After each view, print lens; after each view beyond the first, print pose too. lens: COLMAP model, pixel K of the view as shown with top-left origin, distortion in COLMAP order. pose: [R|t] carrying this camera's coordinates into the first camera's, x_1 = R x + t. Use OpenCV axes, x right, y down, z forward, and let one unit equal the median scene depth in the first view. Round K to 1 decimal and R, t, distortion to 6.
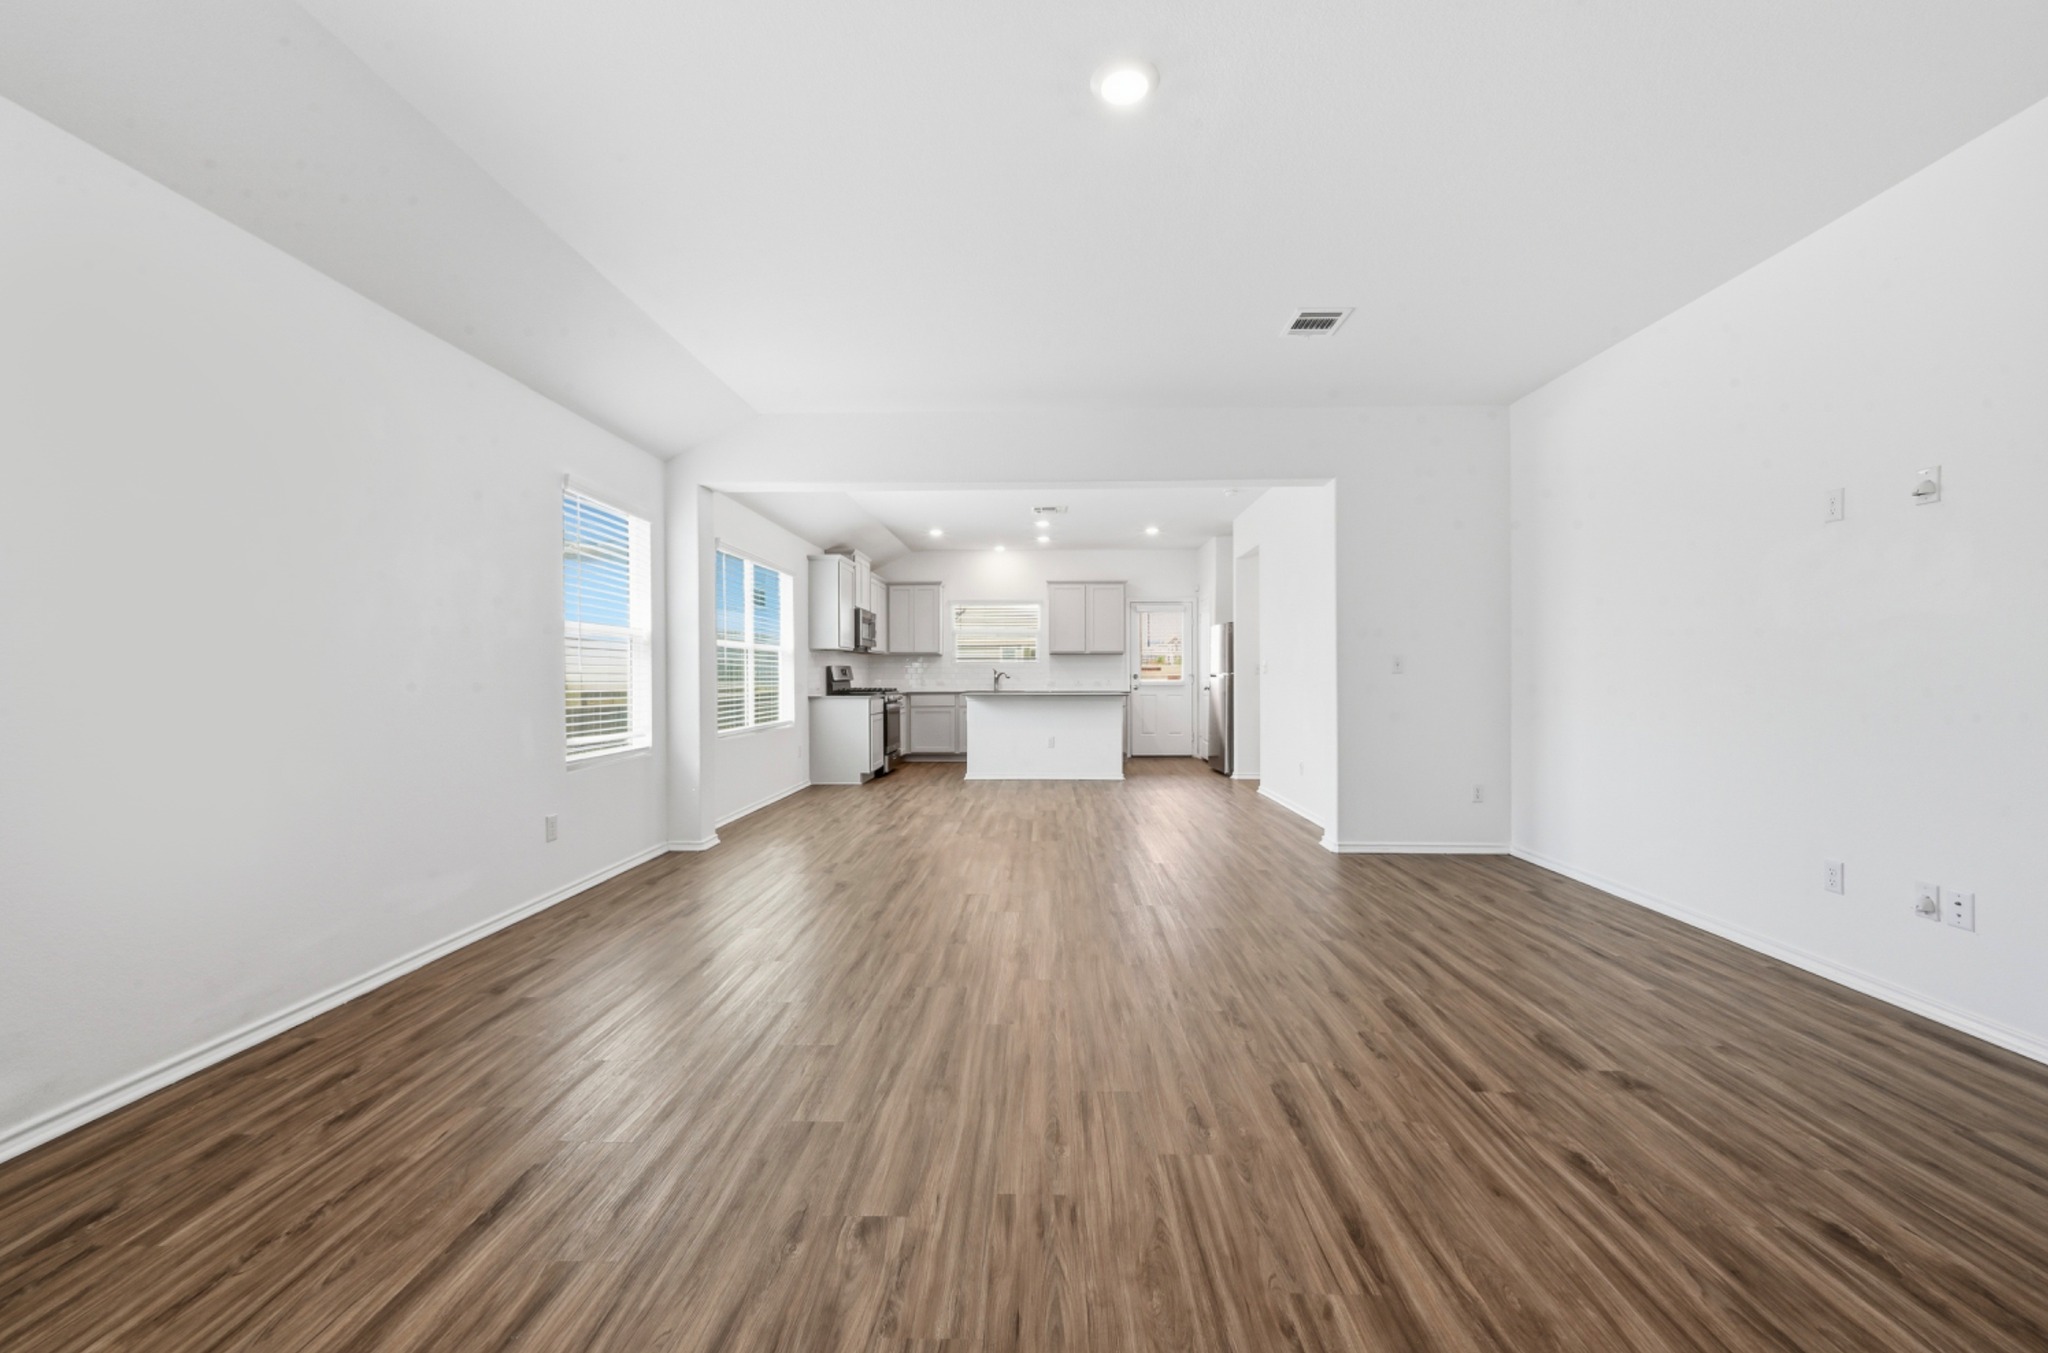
lens RADIAL K [[817.4, 0, 1024.0], [0, 817.4, 676.5], [0, 0, 1]] dist [-0.000605, 0.000409]
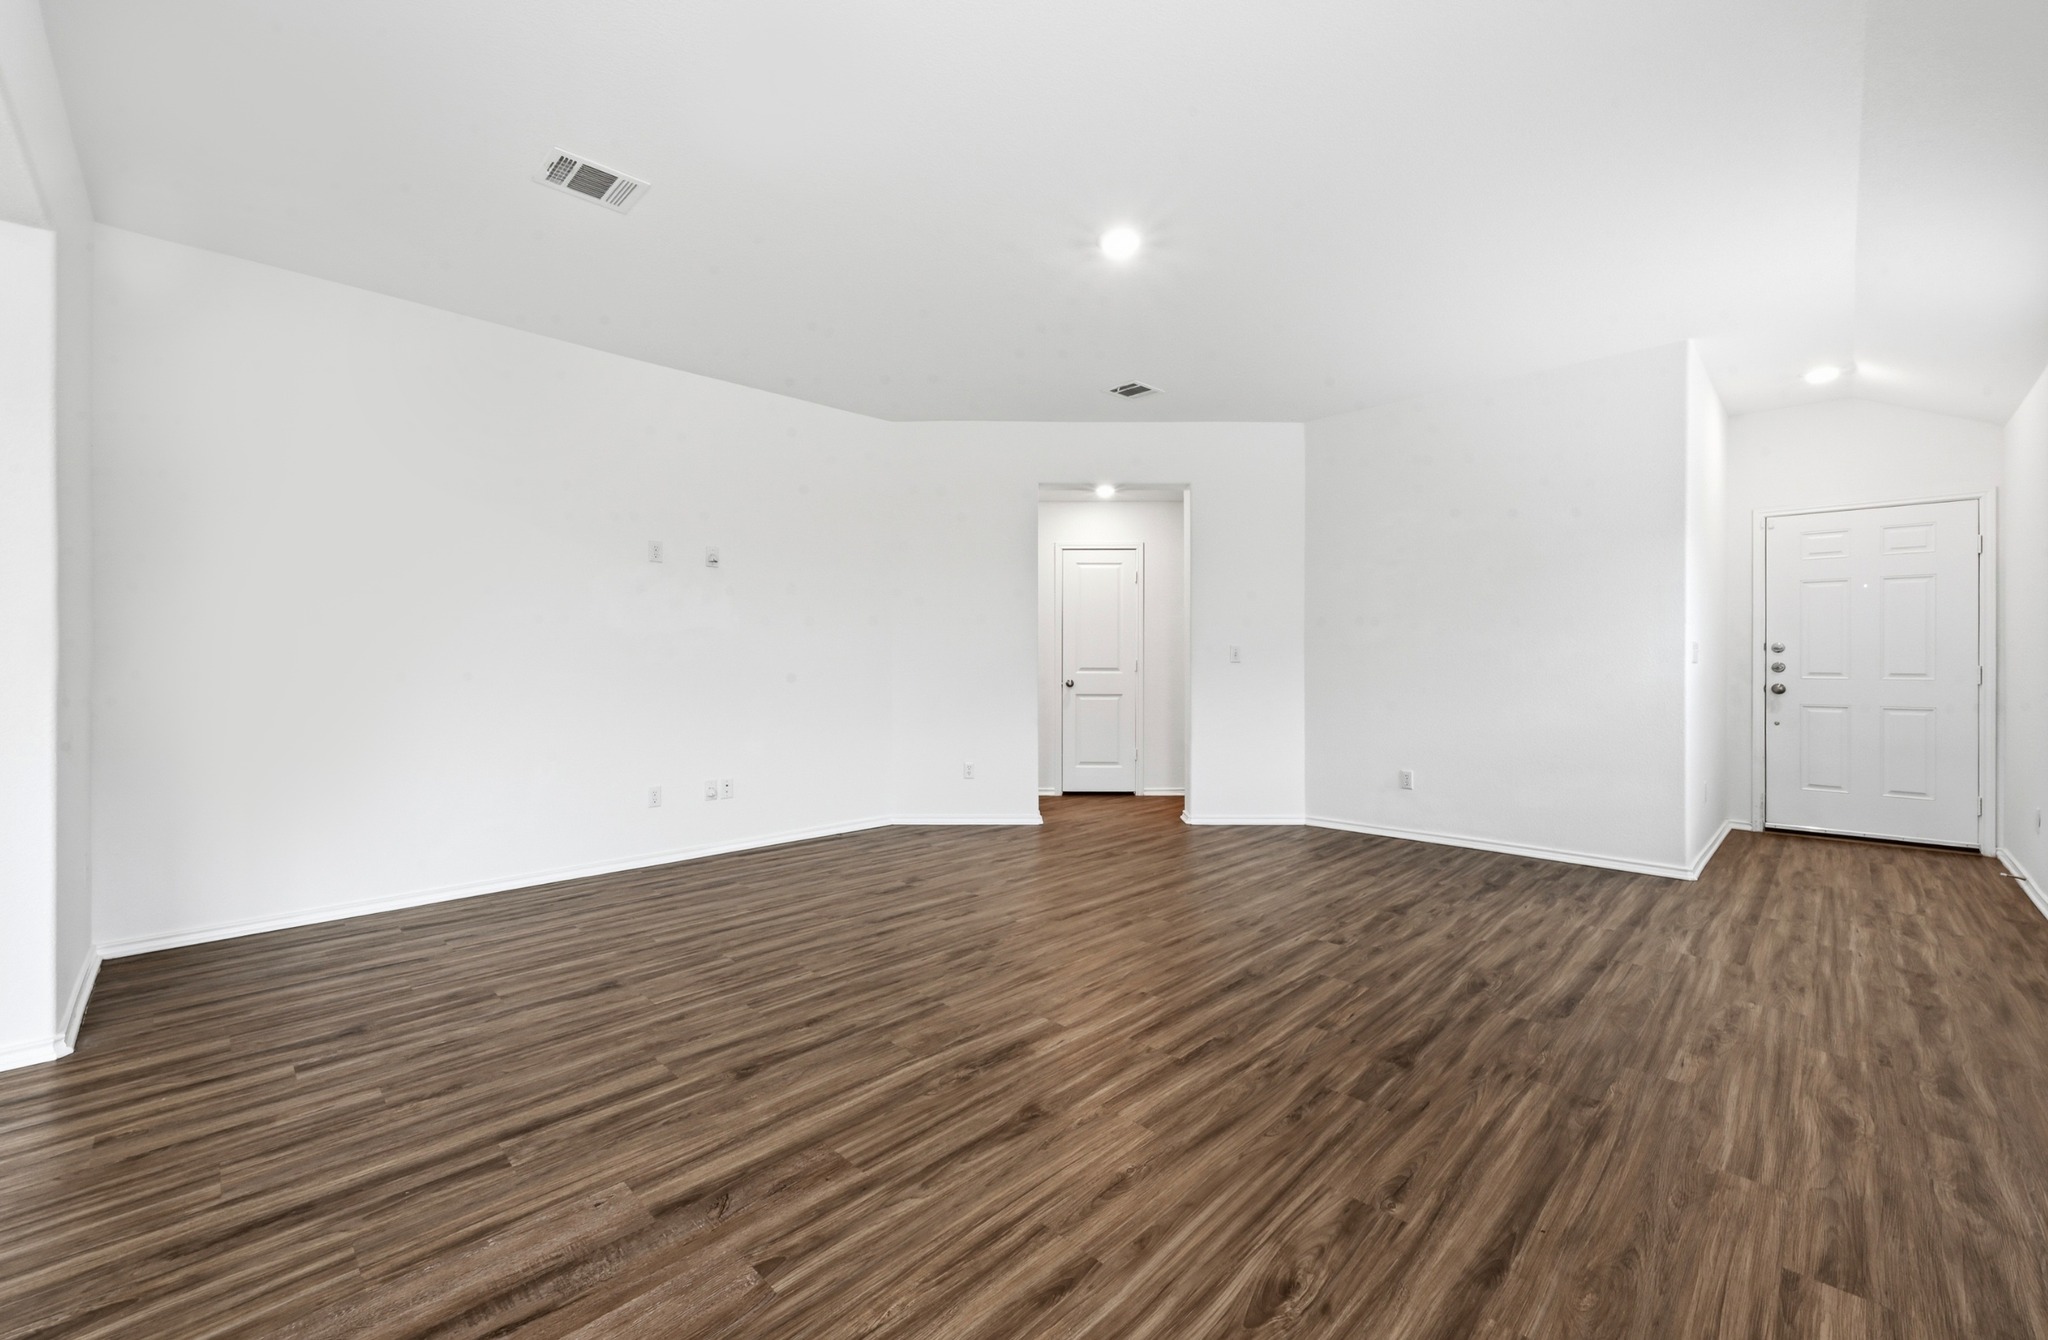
lens RADIAL K [[822.5, 0, 1024.7], [0, 822.5, 658.9], [0, 0, 1]] dist [0.001686, 0.000672]
pose [[-0.729061, 0.004395, 0.684434, -0.319916], [0.004180, 0.999989, -0.001969, -0.002865], [-0.684435, 0.001425, -0.729072, 0.947752]]
